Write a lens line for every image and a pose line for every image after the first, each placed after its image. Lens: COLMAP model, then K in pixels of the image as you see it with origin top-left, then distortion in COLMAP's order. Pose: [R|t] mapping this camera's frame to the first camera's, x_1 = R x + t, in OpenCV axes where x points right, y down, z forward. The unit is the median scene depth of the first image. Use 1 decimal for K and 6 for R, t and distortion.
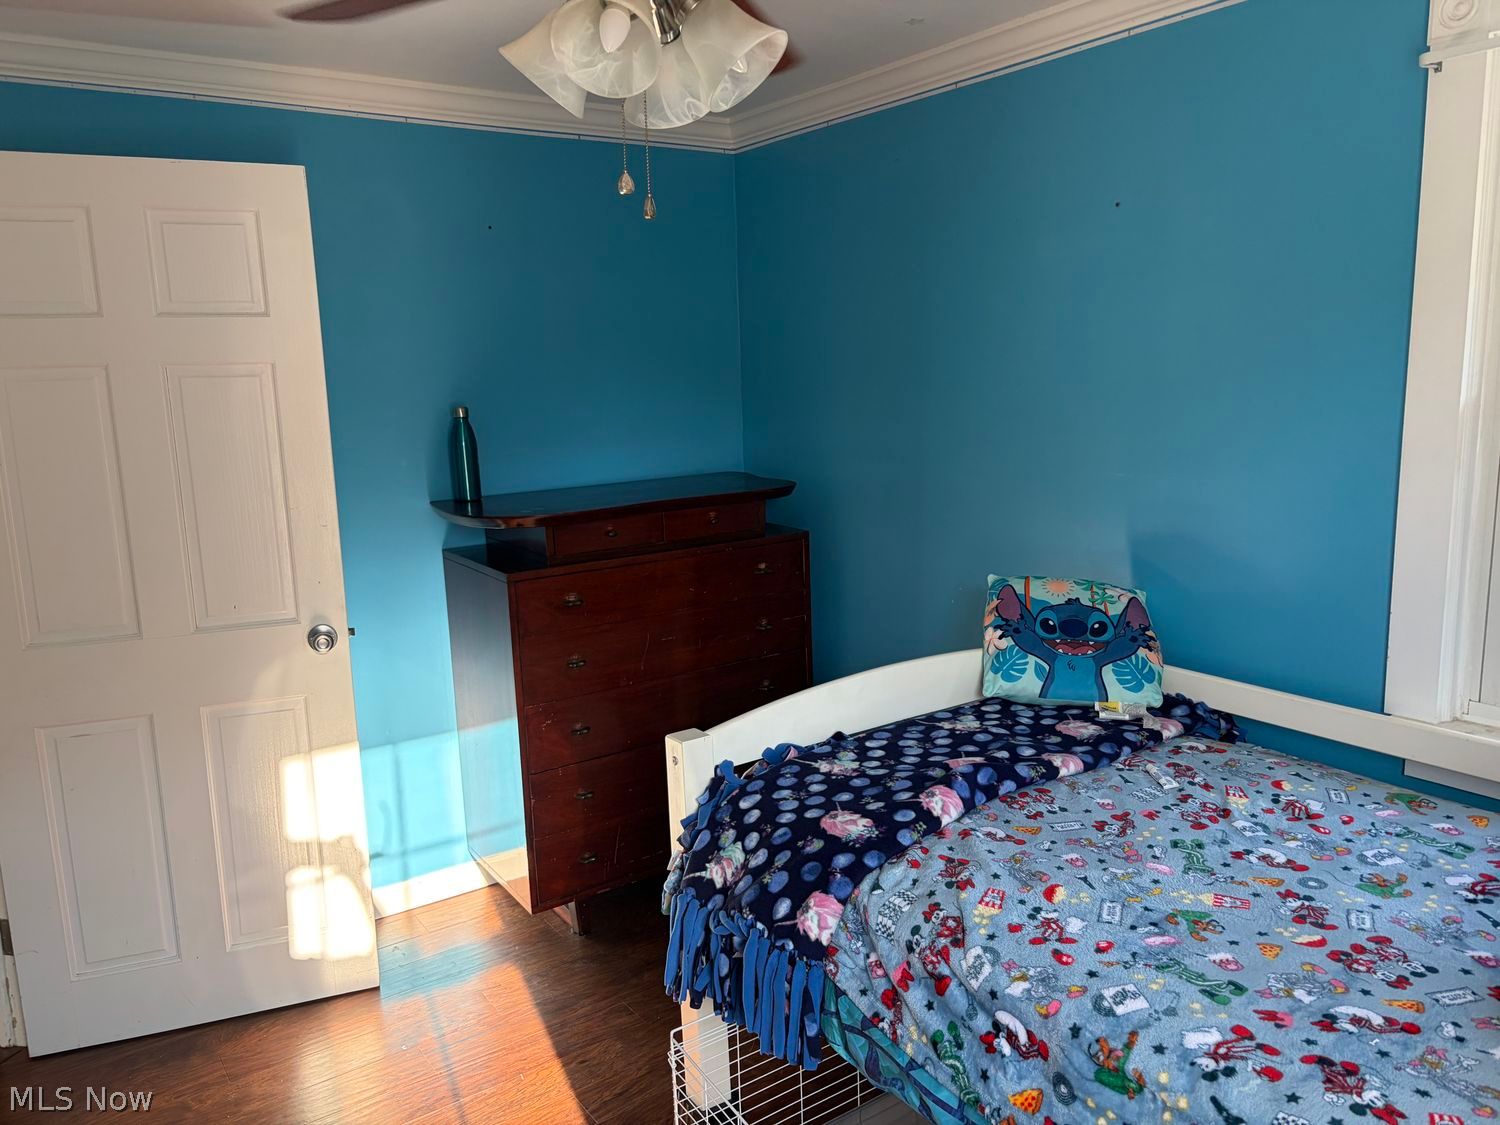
lens RADIAL K [[1125.9, 0, 759.5], [0, 1125.9, 560.1], [0, 0, 1]] dist [-0.010757, -0.004655]
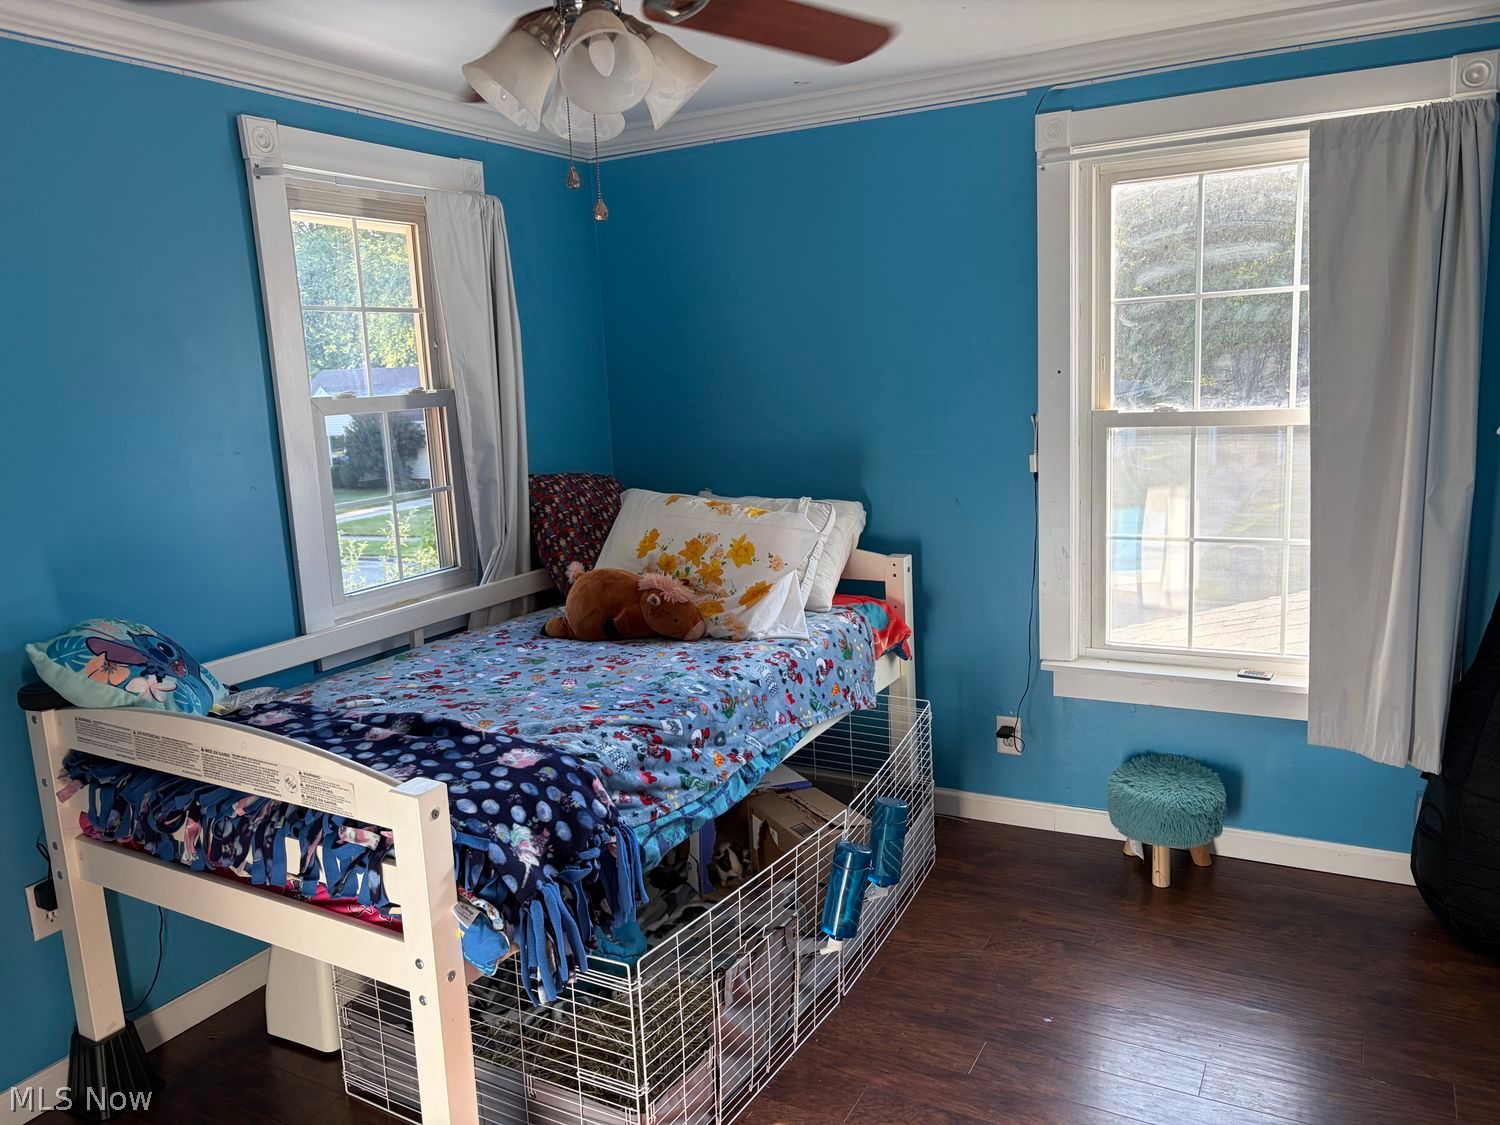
lens RADIAL K [[1125.9, 0, 756.2], [0, 1125.9, 563.9], [0, 0, 1]] dist [-0.010757, -0.004655]
pose [[-0.444673, -0.117680, 0.887928, -1.049220], [0.203293, 0.952200, 0.228007, -0.171923], [-0.872317, 0.281899, -0.399494, 1.211047]]
